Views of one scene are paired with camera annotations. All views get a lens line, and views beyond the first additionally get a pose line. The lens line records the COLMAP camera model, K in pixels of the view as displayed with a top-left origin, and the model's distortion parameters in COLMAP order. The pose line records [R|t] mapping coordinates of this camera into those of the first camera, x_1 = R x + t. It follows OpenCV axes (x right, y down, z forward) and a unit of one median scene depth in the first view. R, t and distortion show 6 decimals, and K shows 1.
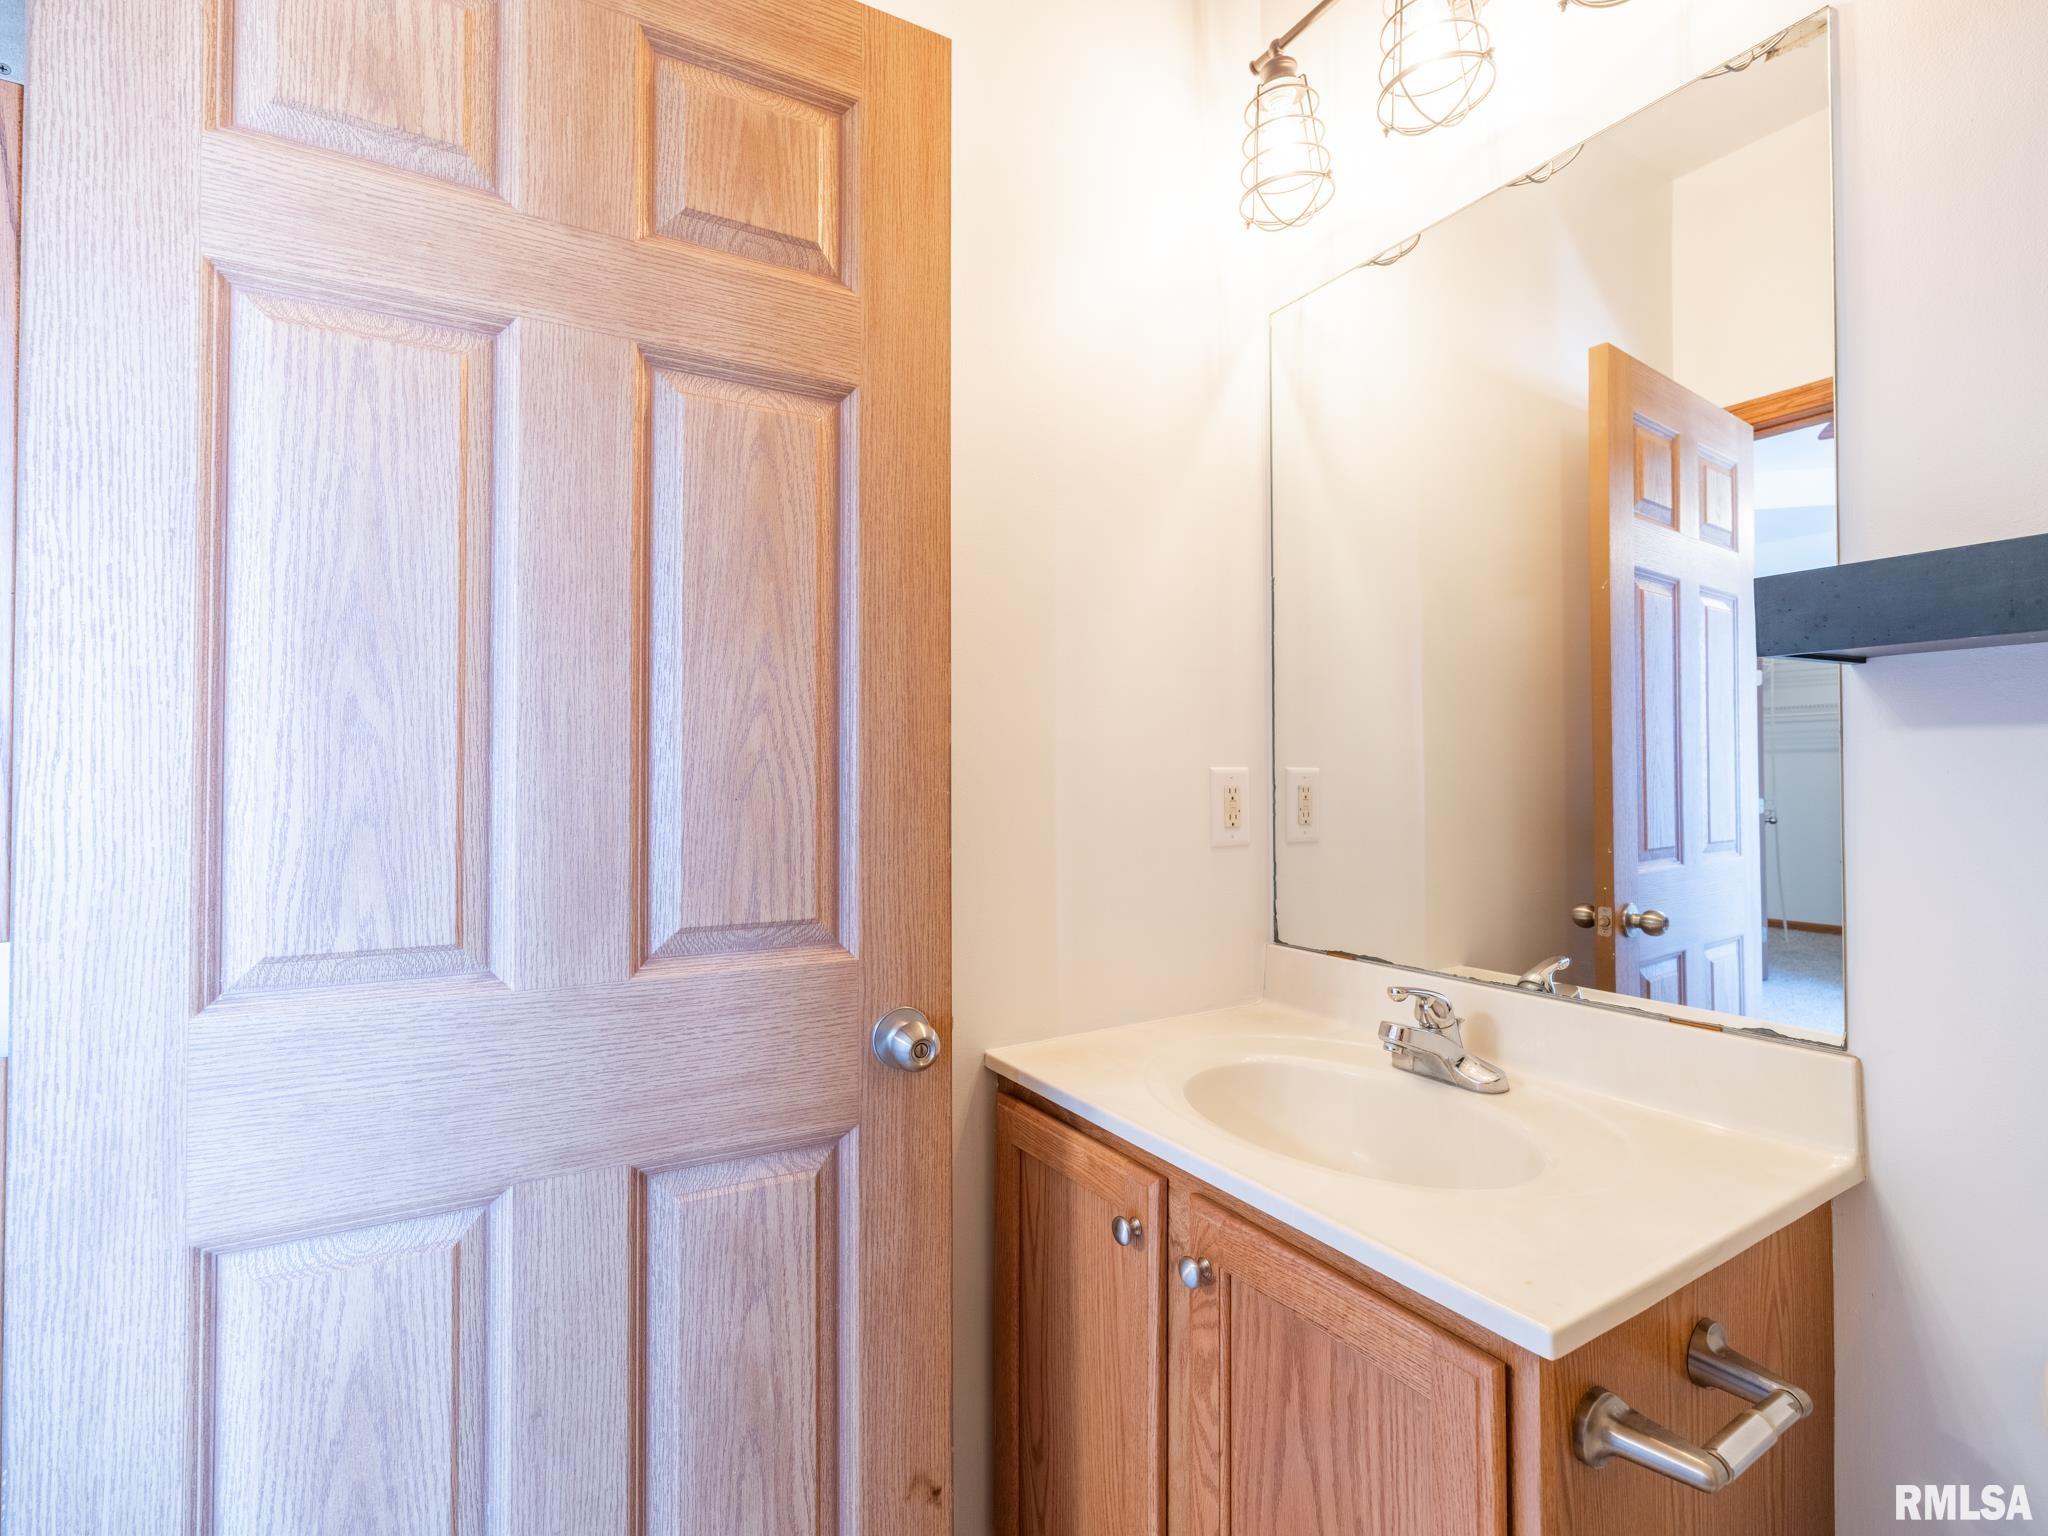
lens RADIAL K [[956.1, 0, 1027.9], [0, 956.1, 767.4], [0, 0, 1]] dist [-0.006577, 0.003032]
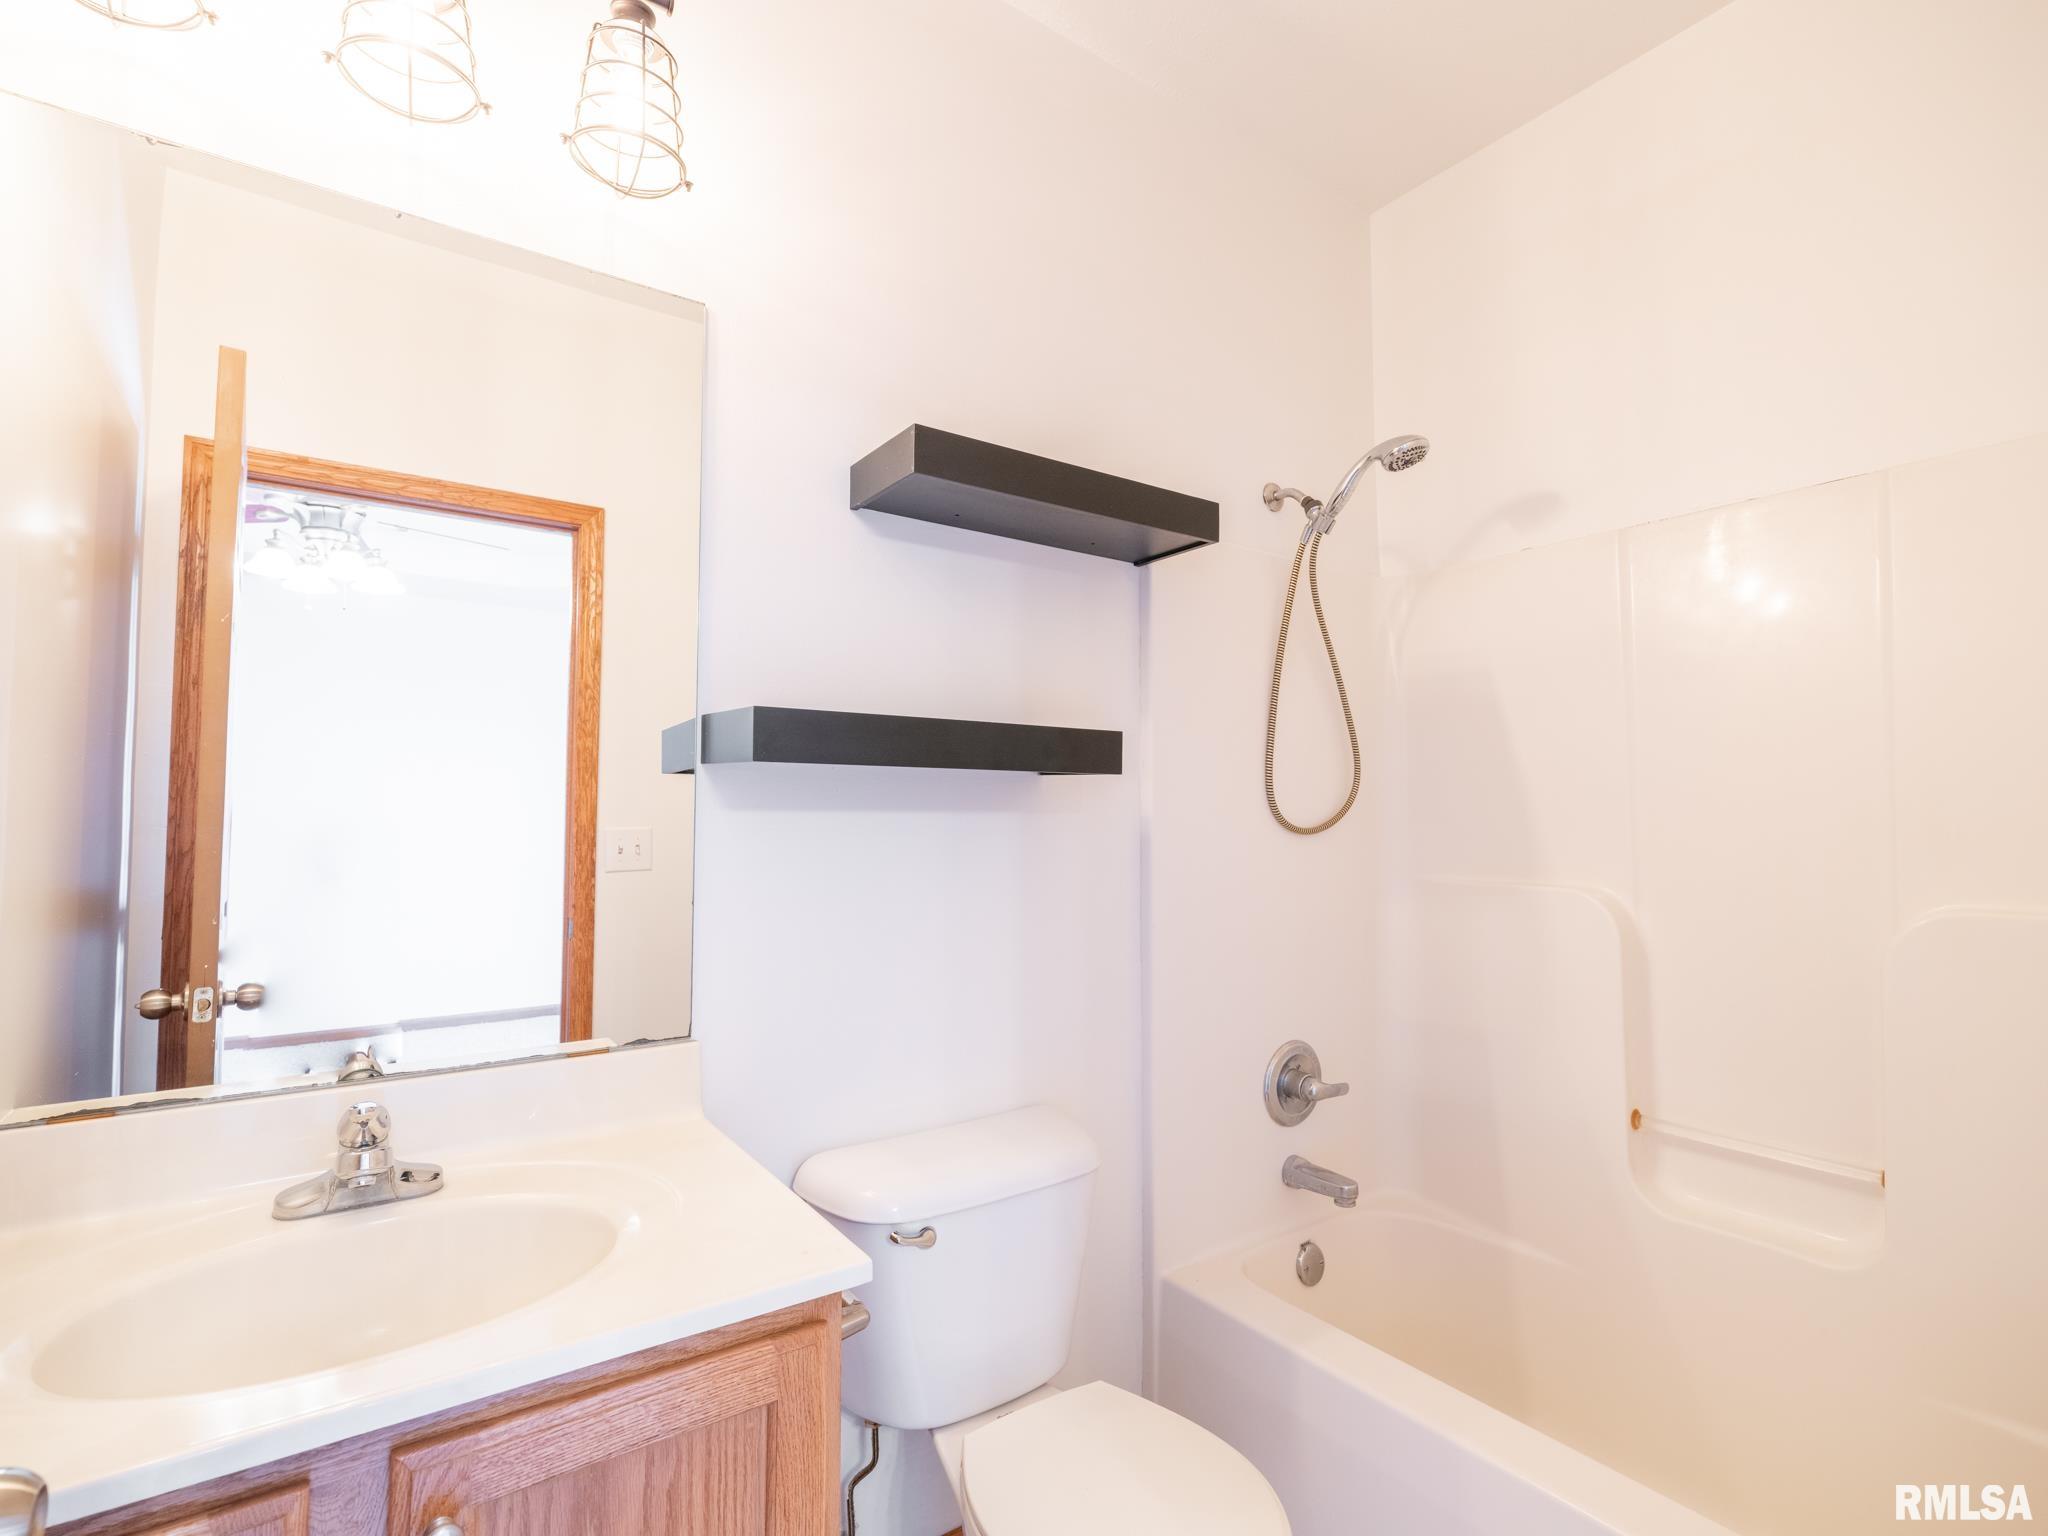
lens RADIAL K [[956.1, 0, 1035.3], [0, 956.1, 766.3], [0, 0, 1]] dist [-0.006577, 0.003032]
pose [[-0.061194, 0.055996, 0.996554, -0.670845], [-0.013919, 0.998280, -0.056948, -0.032198], [-0.998029, -0.017356, -0.060309, 0.658265]]
